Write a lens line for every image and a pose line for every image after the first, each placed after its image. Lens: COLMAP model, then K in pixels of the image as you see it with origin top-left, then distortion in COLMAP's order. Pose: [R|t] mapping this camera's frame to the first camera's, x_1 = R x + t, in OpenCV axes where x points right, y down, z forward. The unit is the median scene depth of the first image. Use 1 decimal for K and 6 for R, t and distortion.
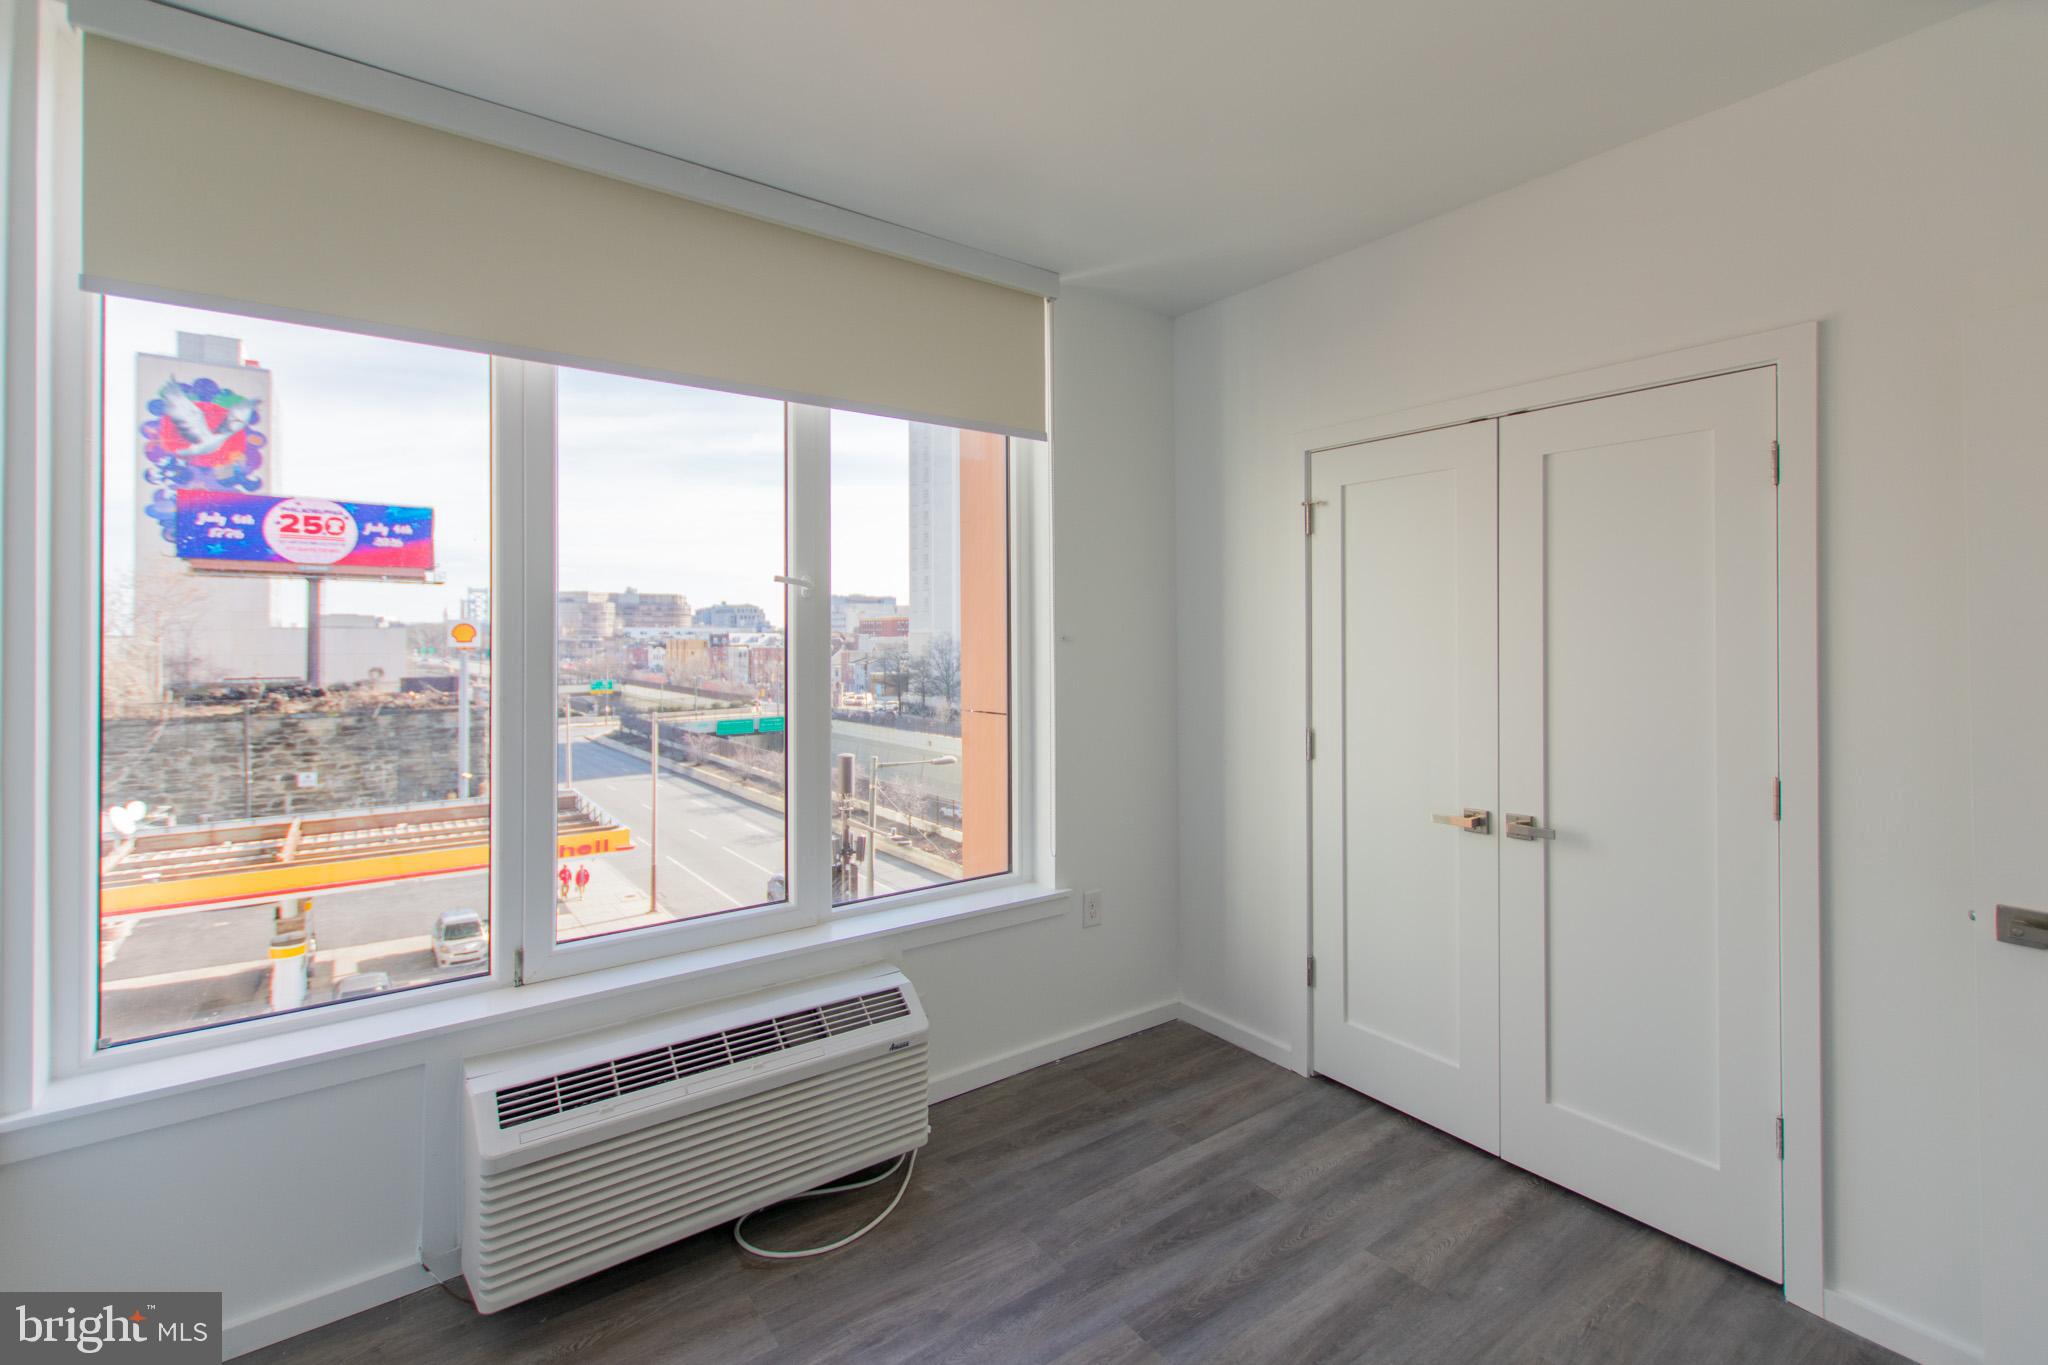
lens RADIAL K [[891.7, 0, 1047.7], [0, 891.7, 645.7], [0, 0, 1]] dist [0.010129, -0.003763]
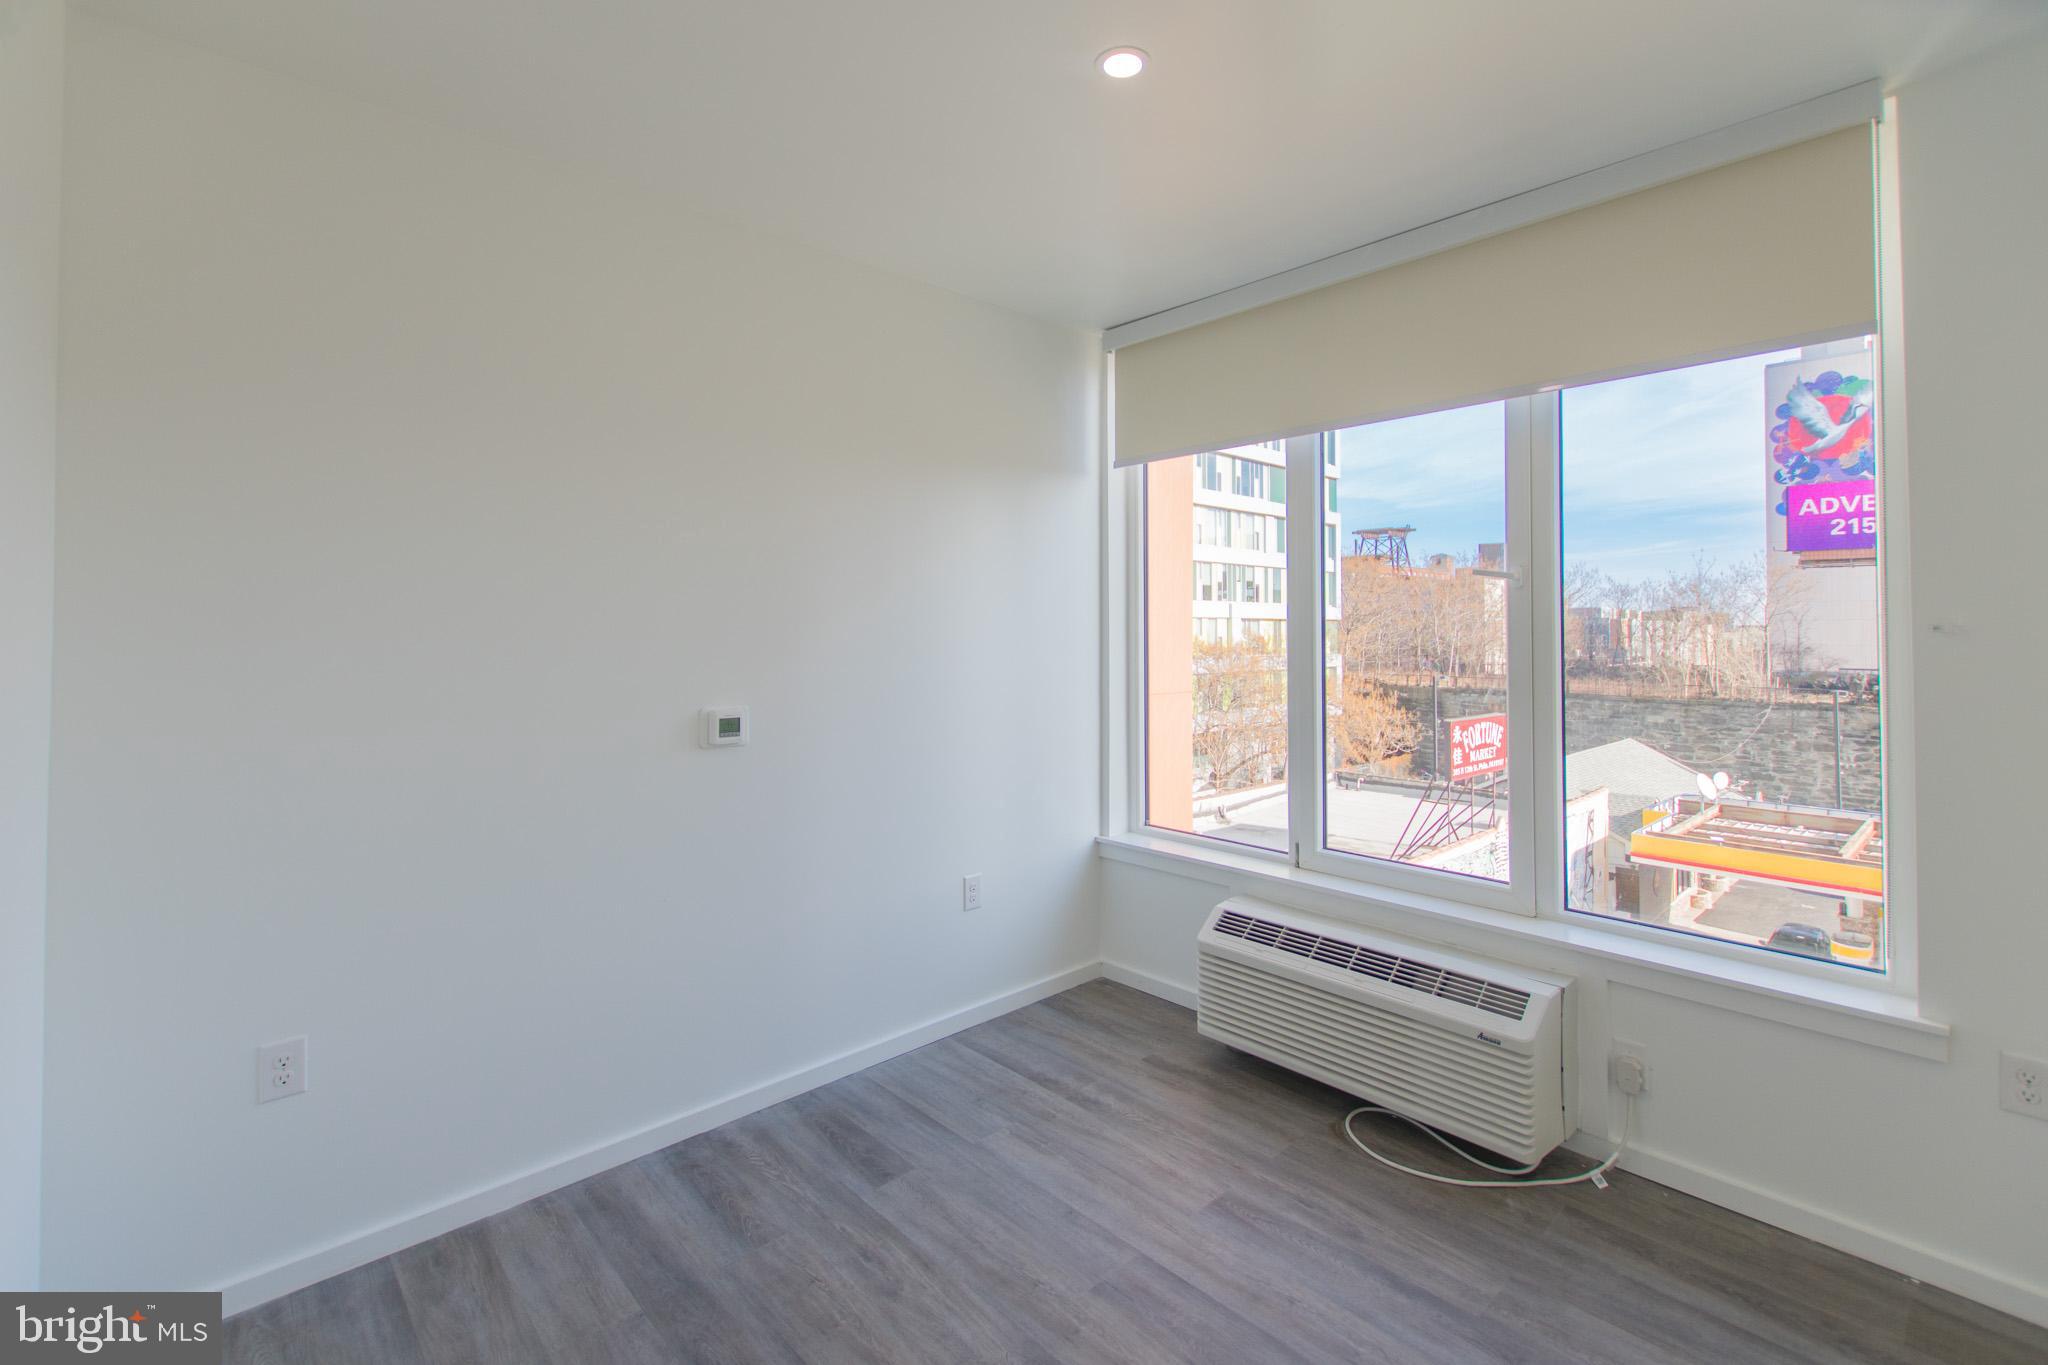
lens RADIAL K [[891.7, 0, 1037.2], [0, 891.7, 616.6], [0, 0, 1]] dist [0.010129, -0.003763]
pose [[0.120286, -0.016128, -0.992608, 0.607732], [-0.005173, 0.999844, -0.016873, -0.003700], [0.992726, 0.007164, 0.120184, 0.293605]]
